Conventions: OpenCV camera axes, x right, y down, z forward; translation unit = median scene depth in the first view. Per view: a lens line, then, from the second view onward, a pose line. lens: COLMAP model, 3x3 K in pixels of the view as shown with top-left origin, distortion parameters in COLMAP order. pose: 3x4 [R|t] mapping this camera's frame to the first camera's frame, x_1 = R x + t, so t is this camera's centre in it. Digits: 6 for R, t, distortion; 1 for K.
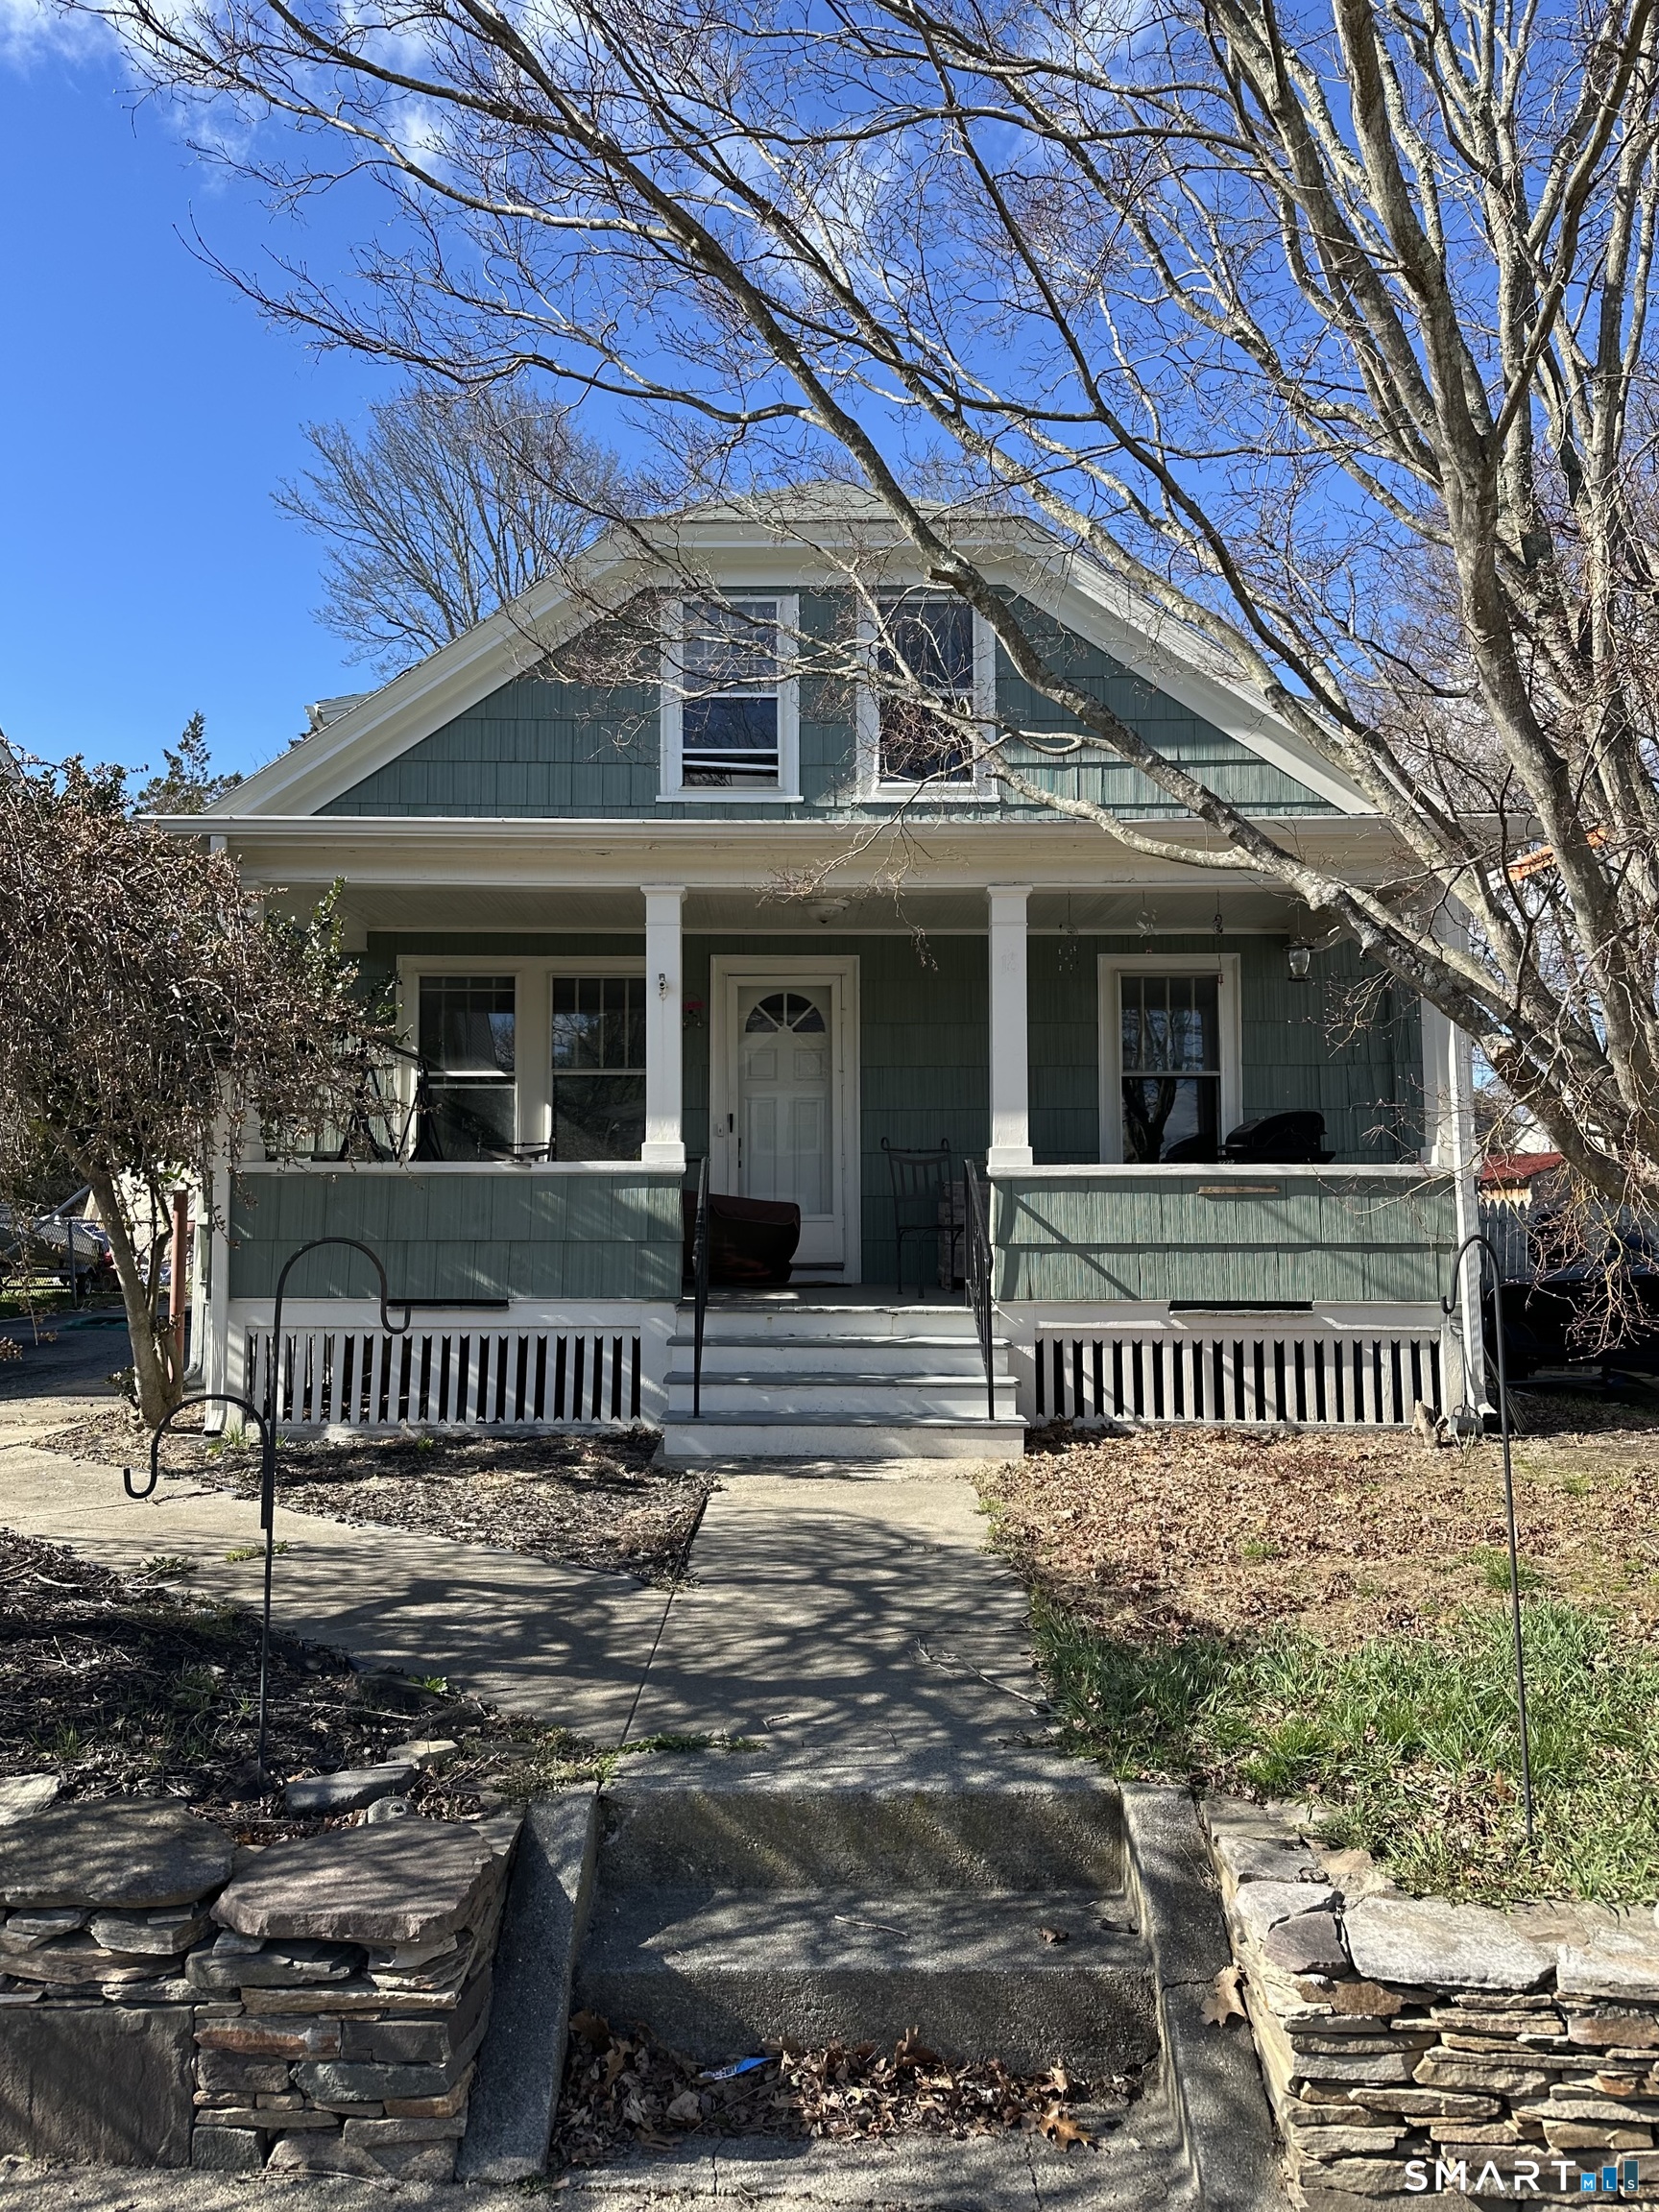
lens RADIAL K [[1553.2, 0, 792.1], [0, 1553.2, 1106.2], [0, 0, 1]] dist [0.073151, -0.082931]
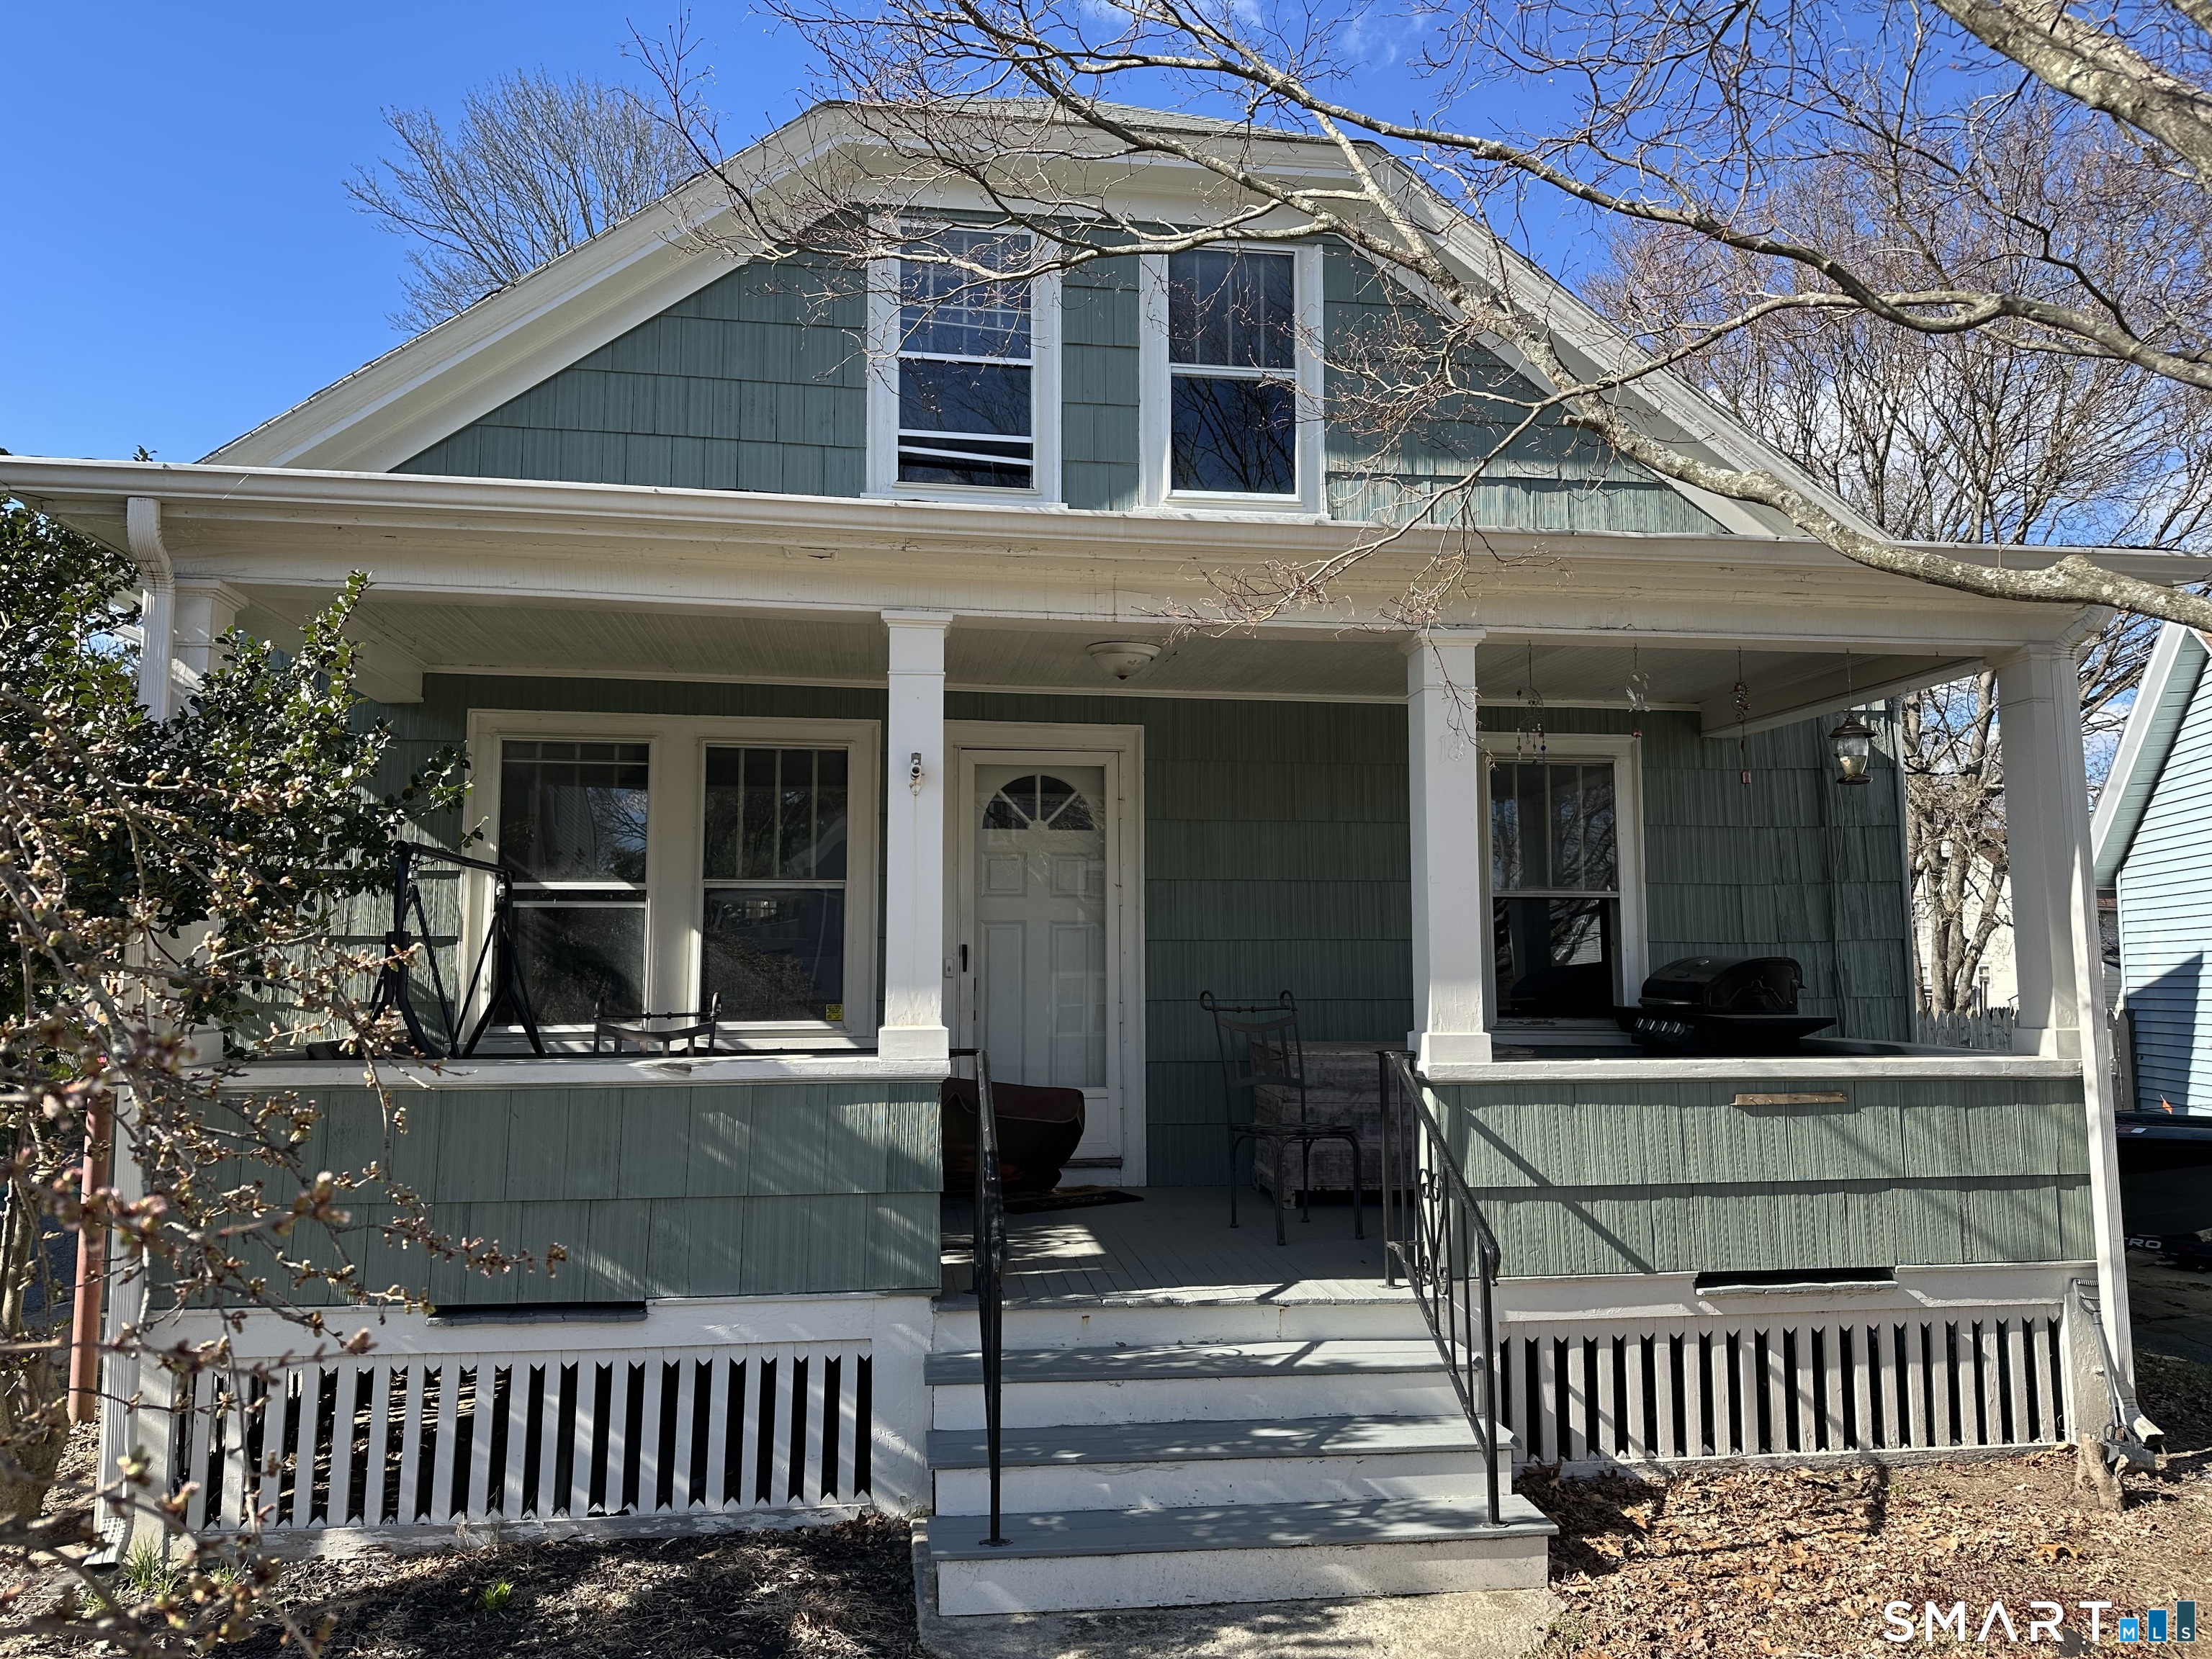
lens RADIAL K [[1506.8, 0, 1106.0], [0, 1506.8, 829.5], [0, 0, 1]] dist [0.073492, -0.123516]
pose [[0.989690, 0.014185, 0.142519, -0.094544], [-0.011276, 0.999712, -0.021196, -0.043616], [-0.142778, 0.019370, 0.989565, 0.400955]]
